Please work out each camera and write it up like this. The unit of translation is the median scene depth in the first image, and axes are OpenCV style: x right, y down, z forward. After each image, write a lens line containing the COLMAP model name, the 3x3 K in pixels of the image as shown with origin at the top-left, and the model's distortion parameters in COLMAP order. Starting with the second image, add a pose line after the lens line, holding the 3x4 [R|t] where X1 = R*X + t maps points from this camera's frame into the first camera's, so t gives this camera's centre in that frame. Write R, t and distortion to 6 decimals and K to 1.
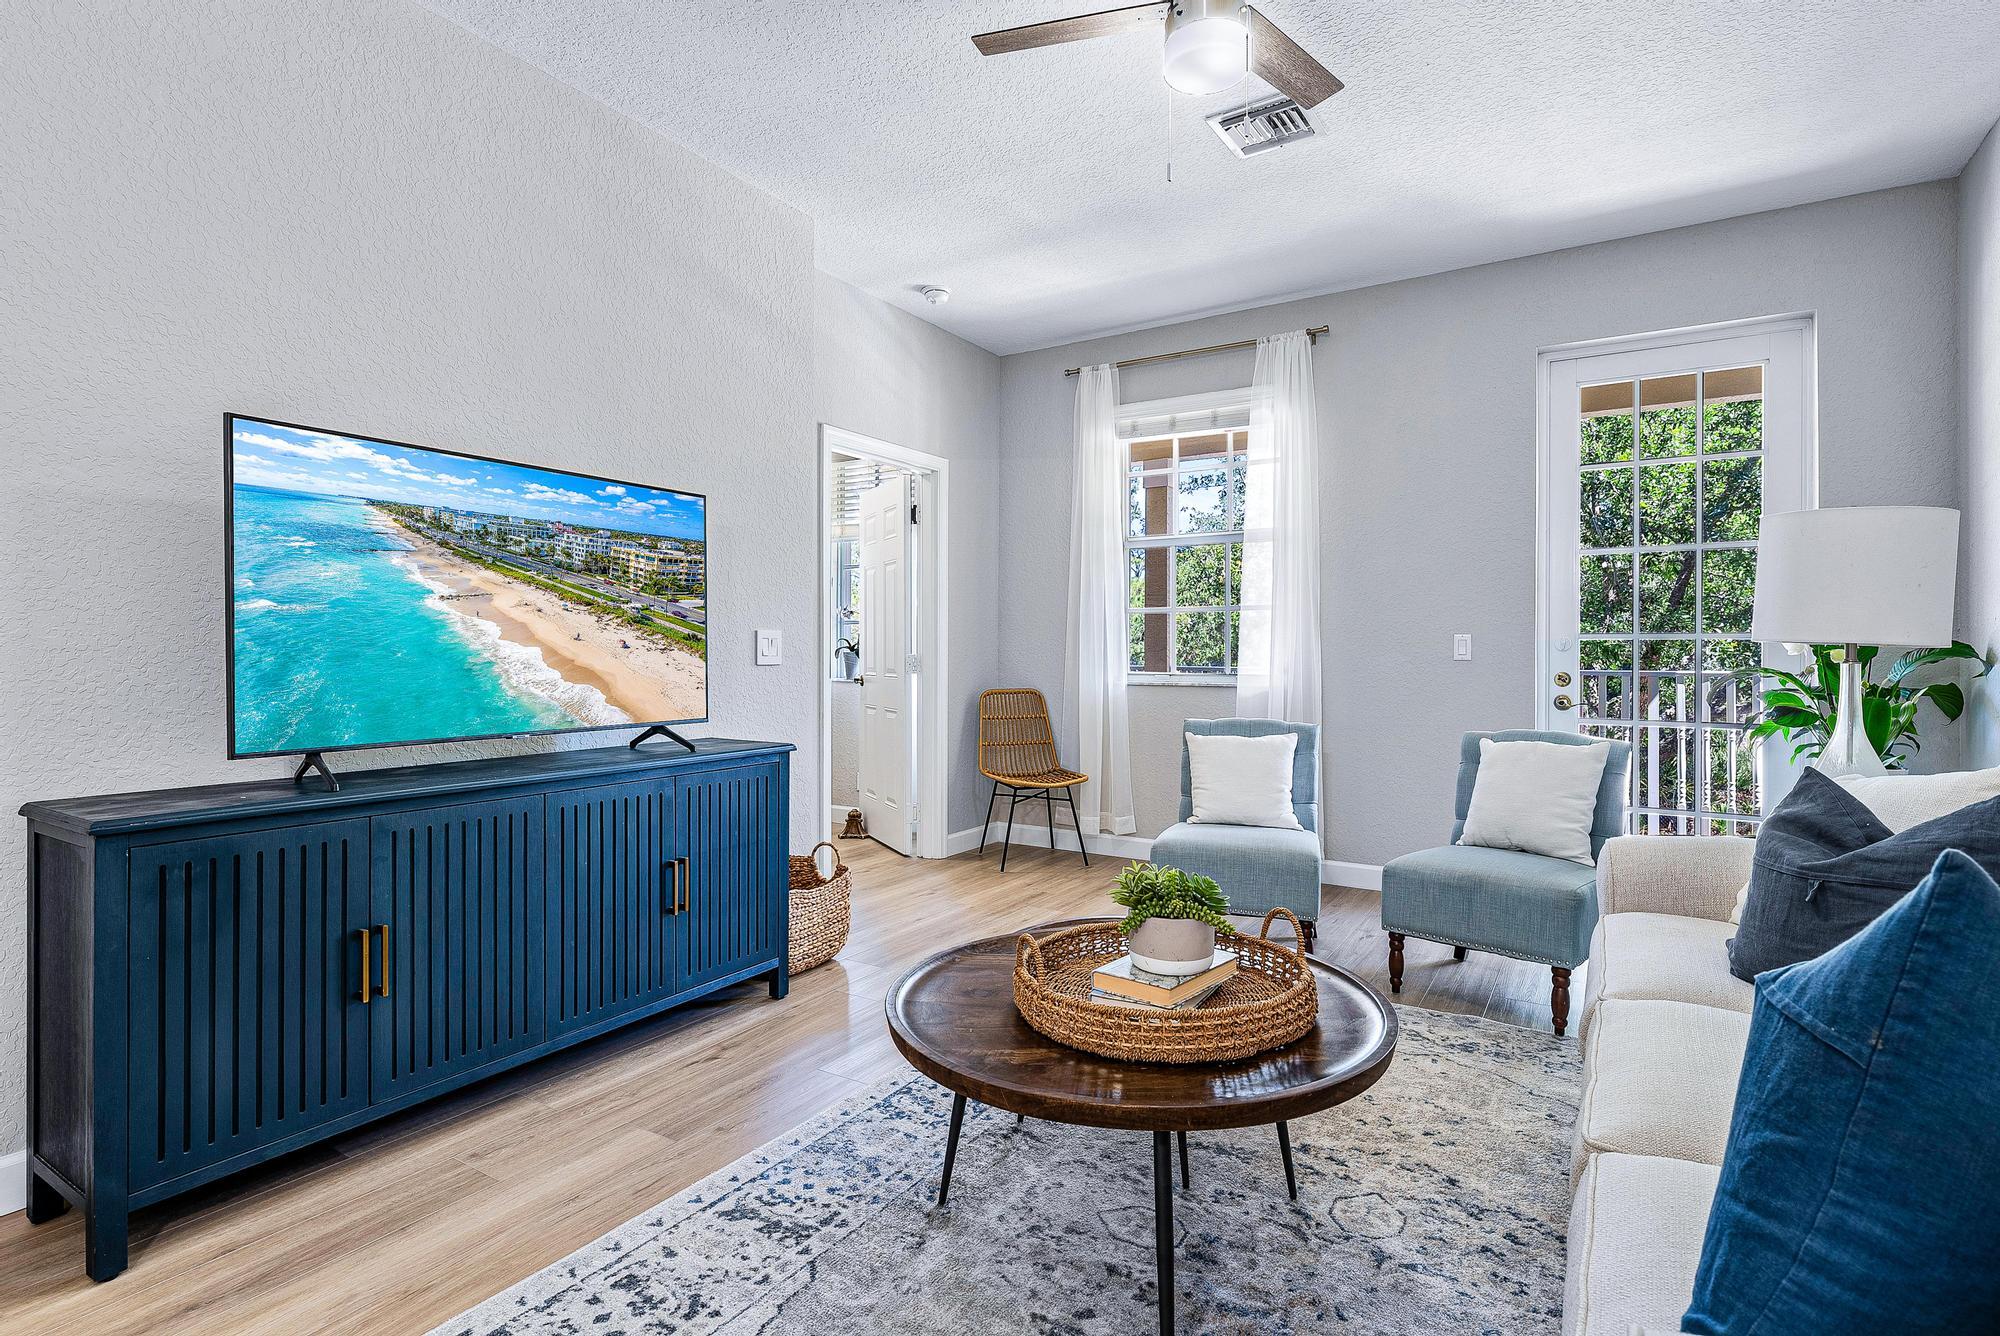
lens RADIAL K [[971.7, 0, 1000.0], [0, 971.7, 668.0], [0, 0, 1]] dist [-0.000188, -0.000026]
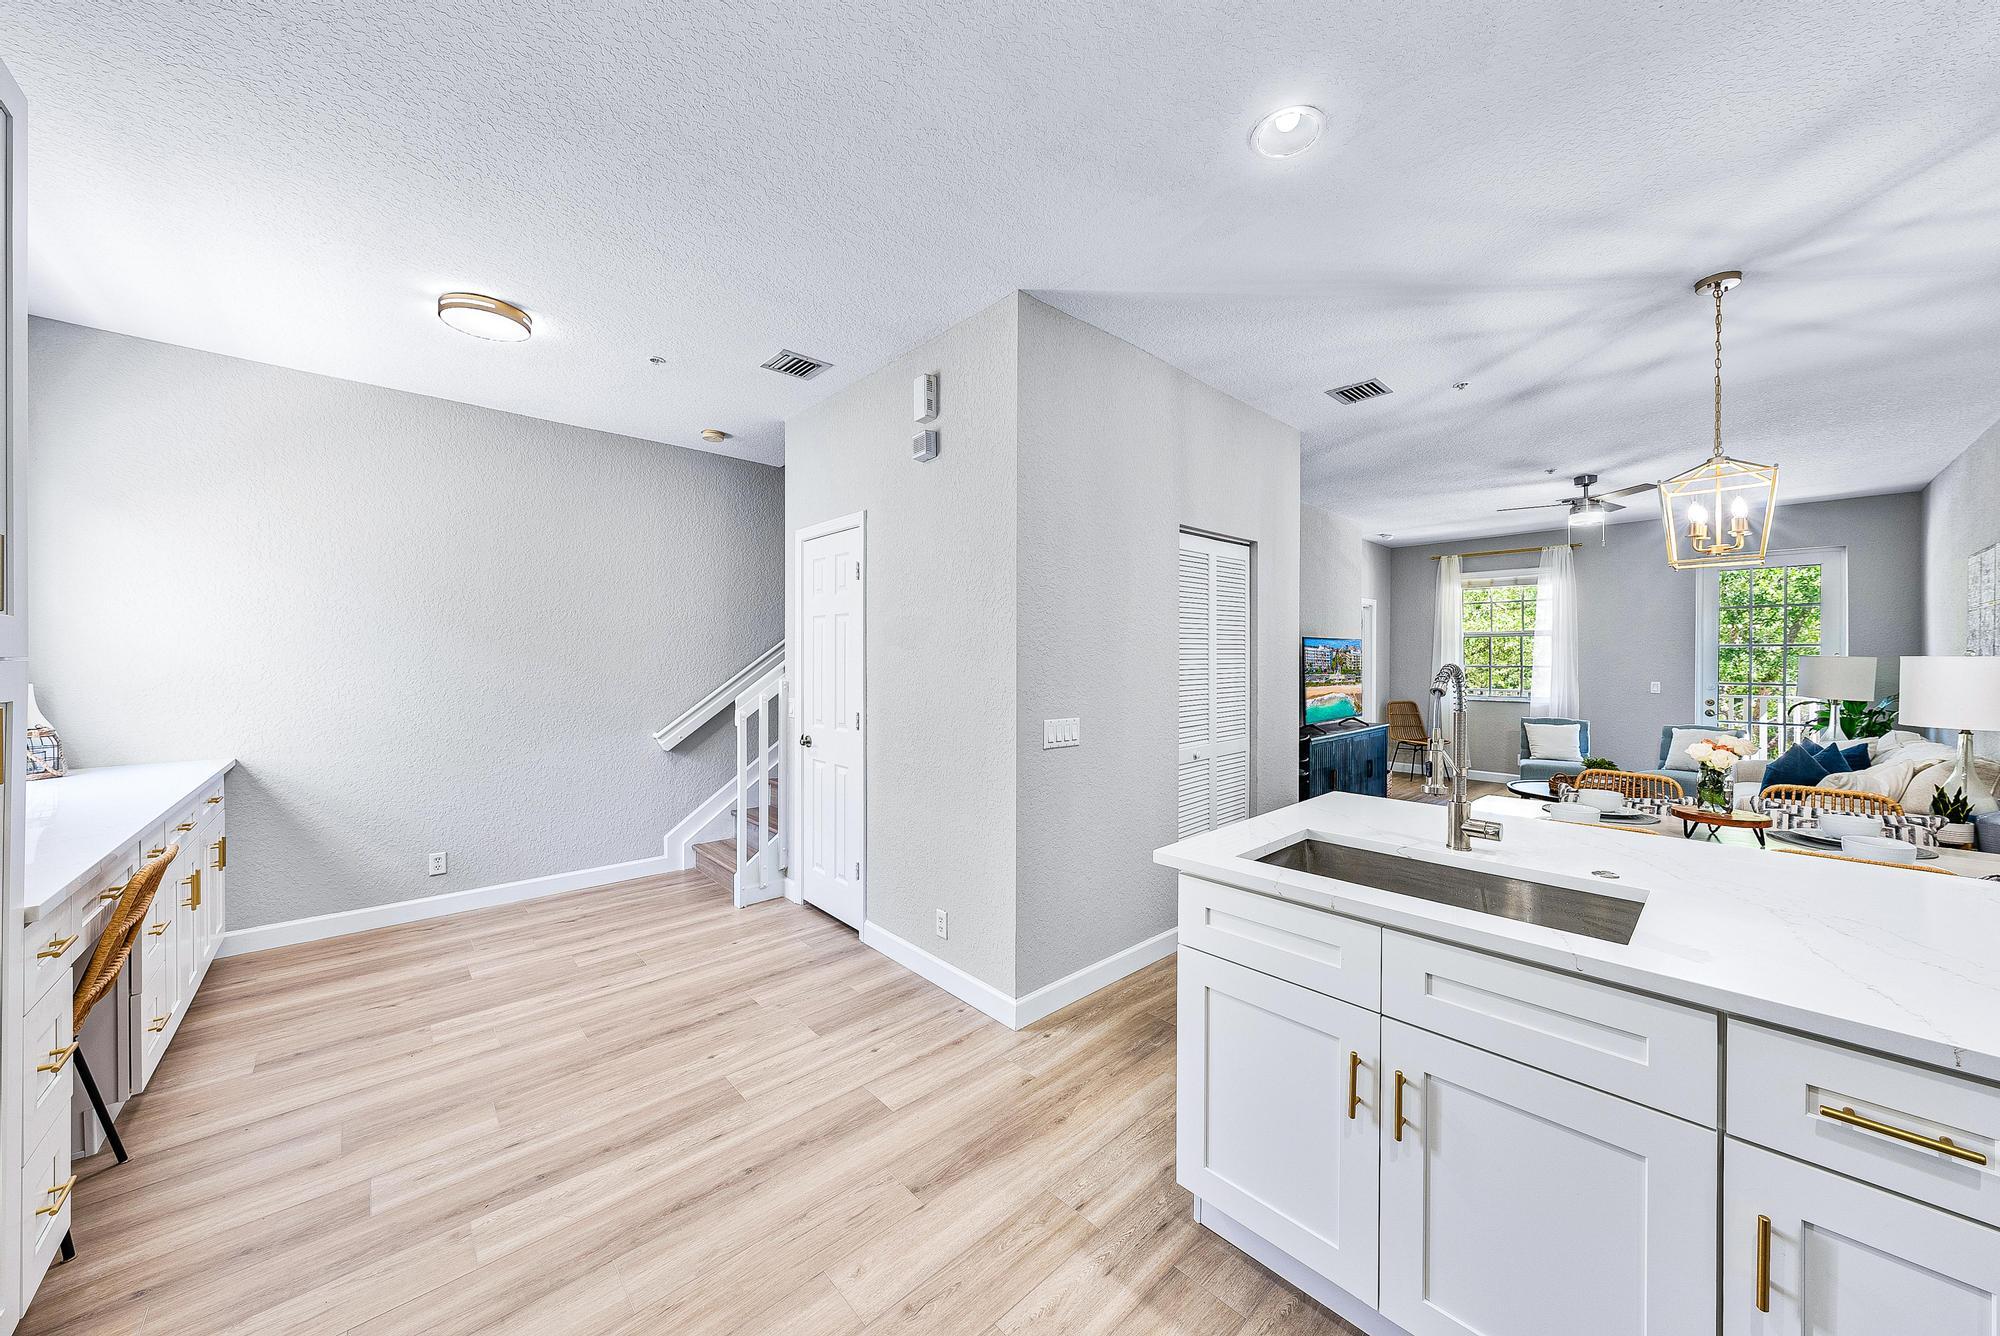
lens RADIAL K [[693.0, 0, 1010.2], [0, 693.0, 661.7], [0, 0, 1]] dist [0.000239, 0.000209]
pose [[0.968648, 0.001747, -0.248431, -0.679947], [-0.005408, 0.999887, -0.014054, -0.060703], [0.248379, 0.014957, 0.968548, -1.099059]]
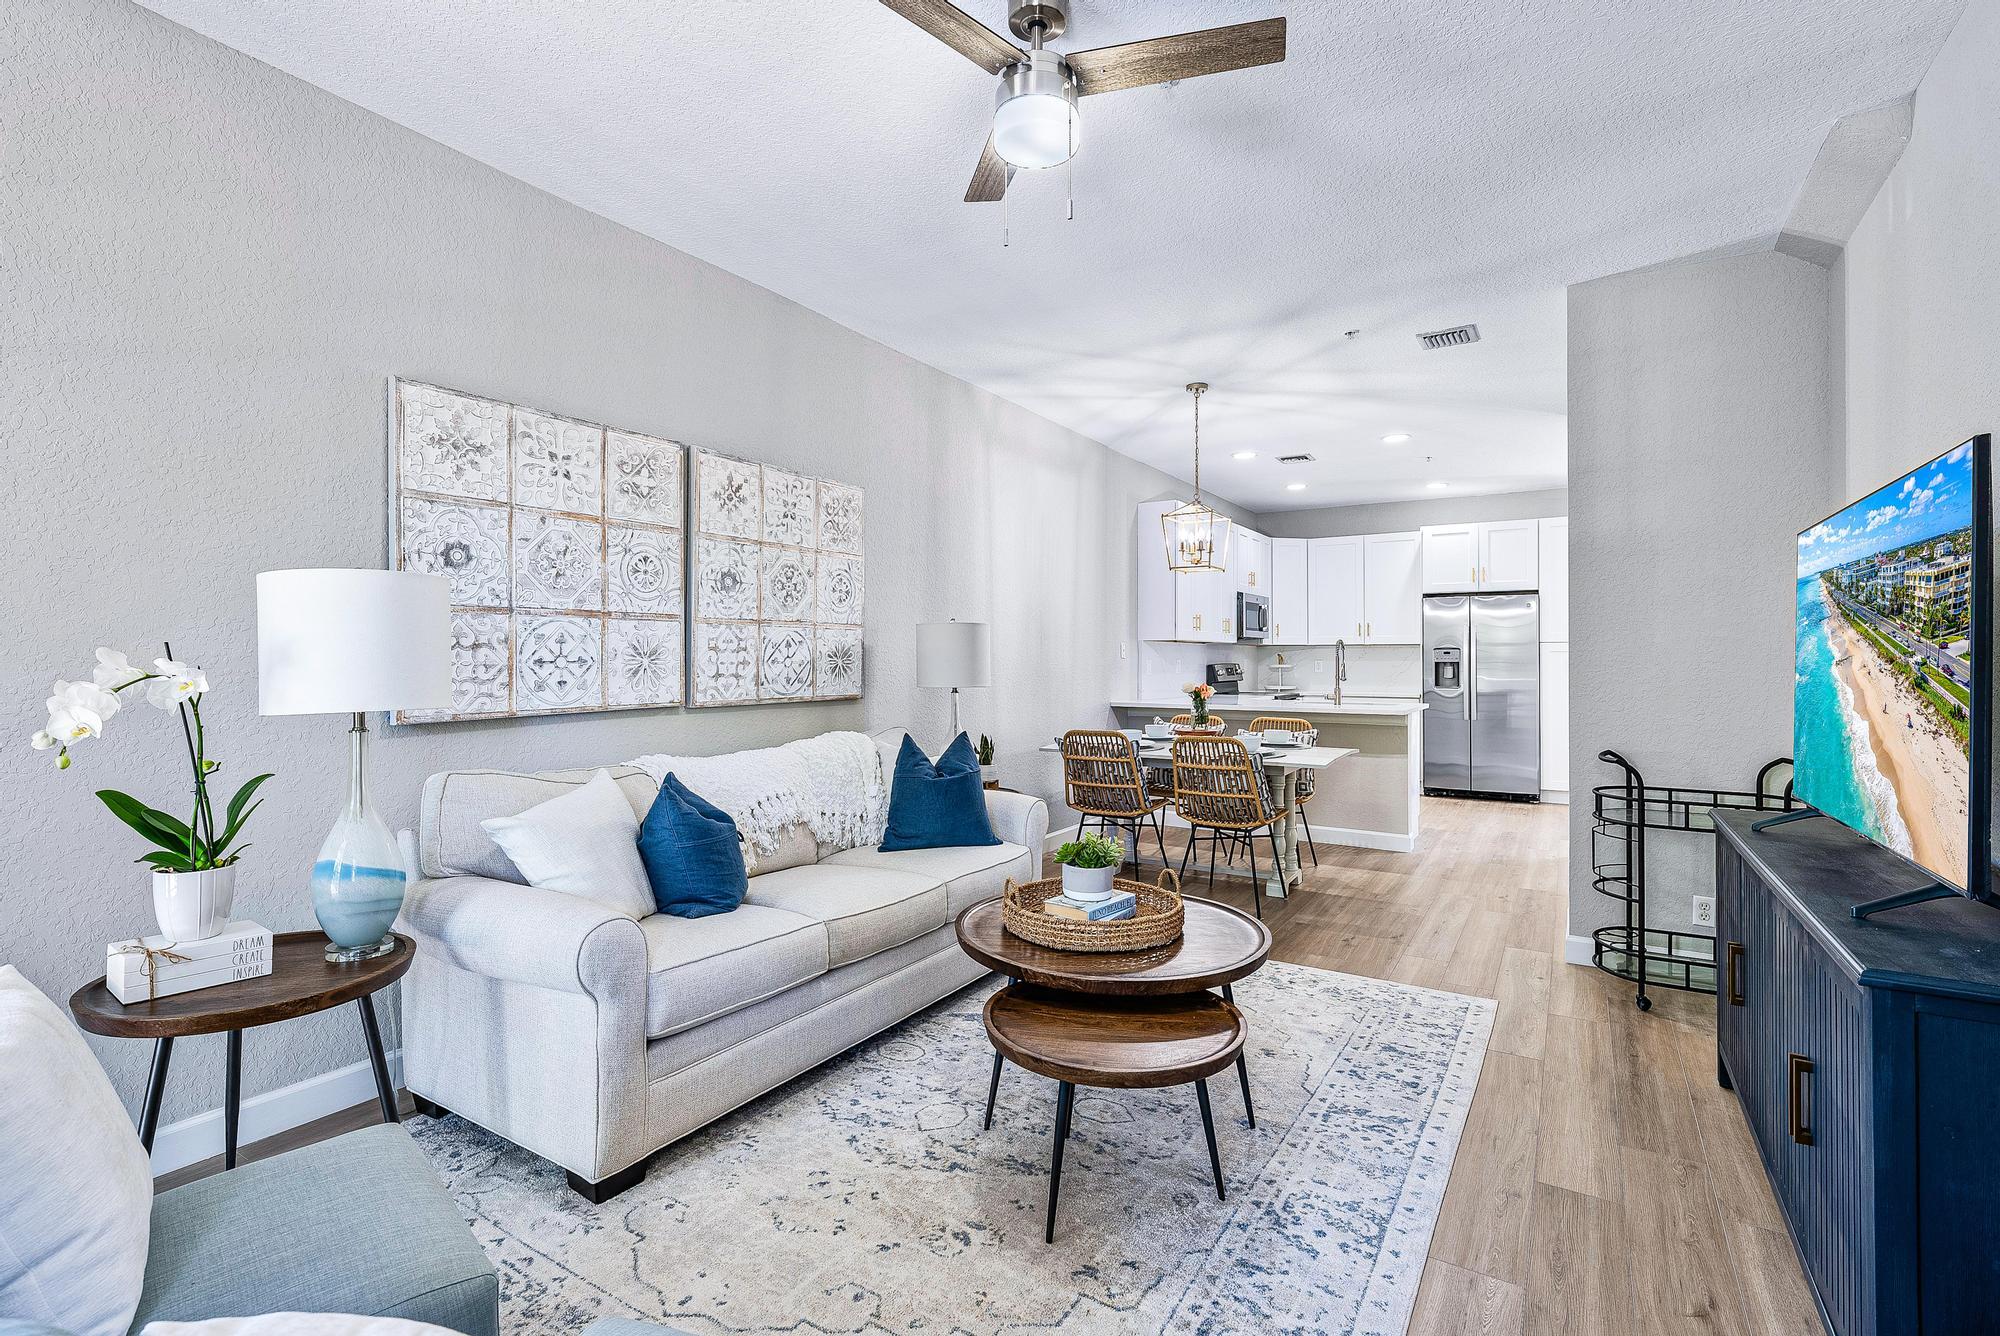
lens RADIAL K [[929.5, 0, 999.5], [0, 929.5, 660.2], [0, 0, 1]] dist [0.000188, 0.000185]
pose [[-0.999980, -0.001218, -0.006272, 0.158436], [-0.001327, 0.999846, 0.017513, -0.059550], [0.006250, 0.017521, -0.999827, 1.212006]]
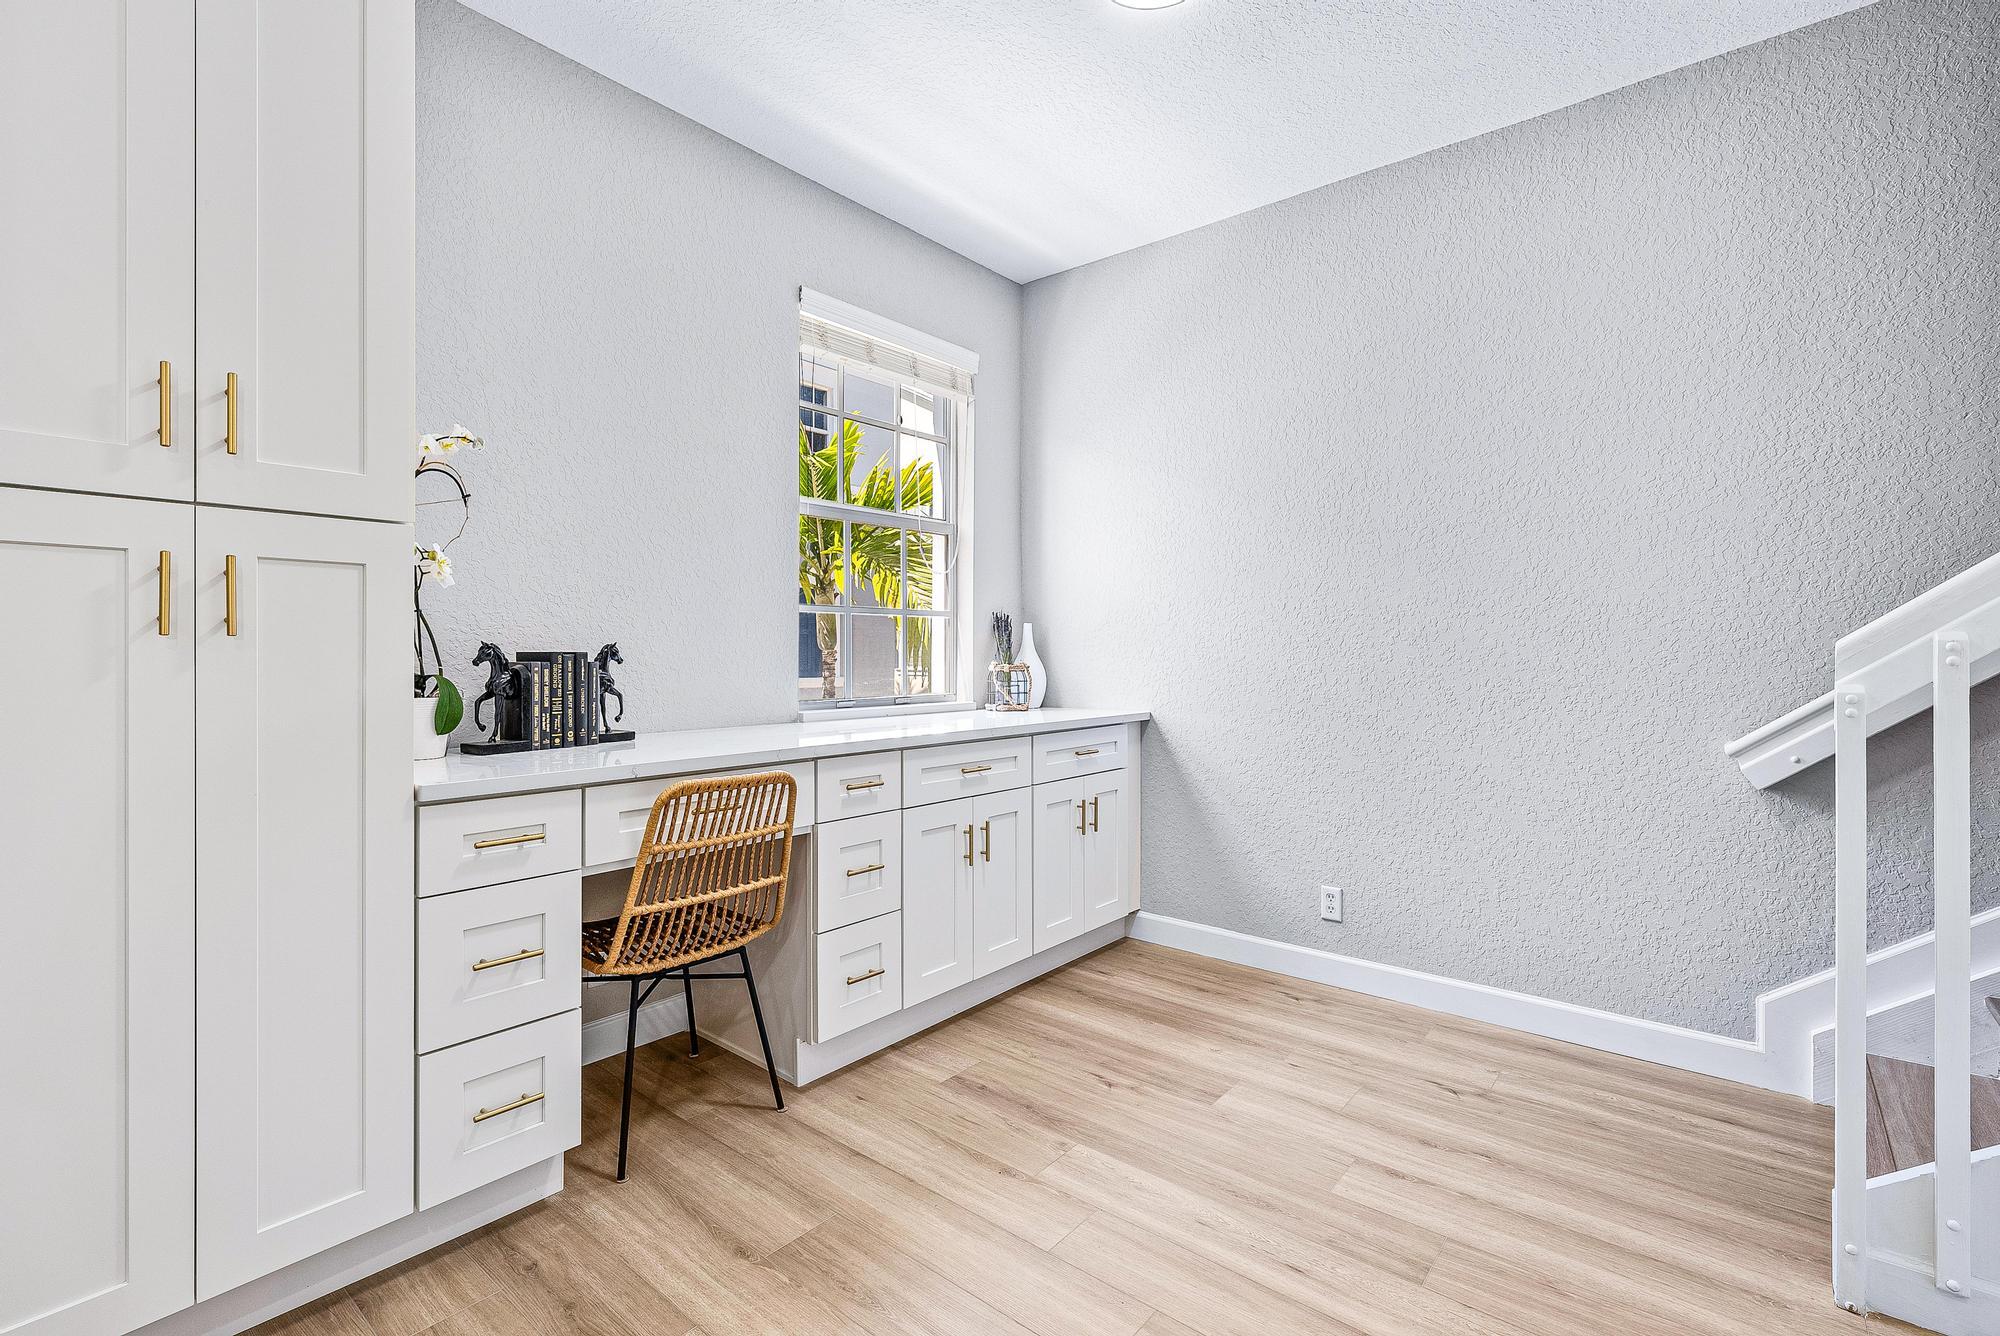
lens RADIAL K [[904.8, 0, 1000.9], [0, 904.8, 651.9], [0, 0, 1]] dist [-0.001461, -0.000168]
pose [[-0.129227, -0.002145, -0.991613, -0.853178], [-0.016435, 0.999865, -0.000021, -0.007617], [0.991479, 0.016294, -0.129245, -0.527878]]
